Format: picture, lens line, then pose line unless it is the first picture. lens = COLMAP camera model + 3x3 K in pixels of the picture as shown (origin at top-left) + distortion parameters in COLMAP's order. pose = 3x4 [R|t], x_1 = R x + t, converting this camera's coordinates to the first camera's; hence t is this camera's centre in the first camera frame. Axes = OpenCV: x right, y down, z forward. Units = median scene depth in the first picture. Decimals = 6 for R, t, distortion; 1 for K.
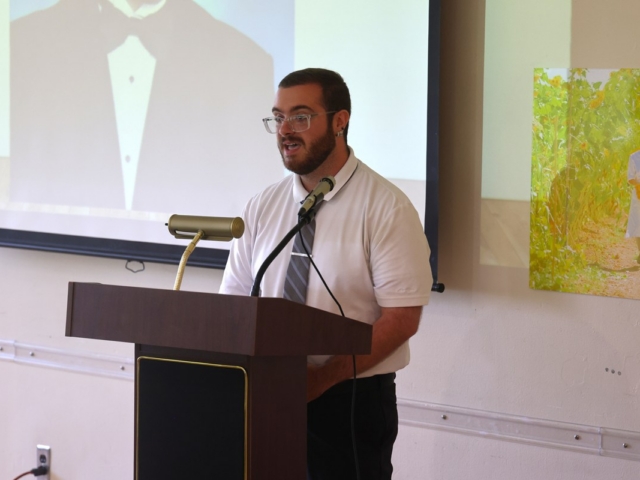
lens RADIAL K [[1474.1, 0, 319.1], [0, 1474.1, 242.0], [0, 0, 1]] dist [0.050160, 0.000000]
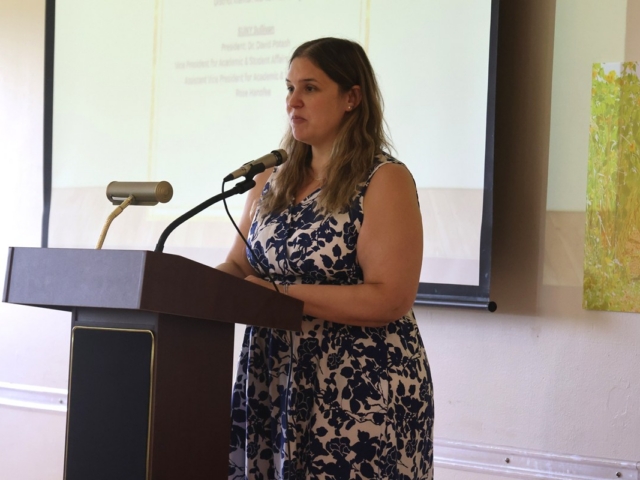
lens RADIAL K [[1861.5, 0, 320.5], [0, 1861.5, 238.9], [0, 0, 1]] dist [-0.006221, 0.000000]
pose [[0.981759, 0.034722, -0.186933, 0.202168], [-0.046111, 0.997313, -0.056922, 0.062620], [0.184455, 0.064504, 0.980722, -0.140629]]
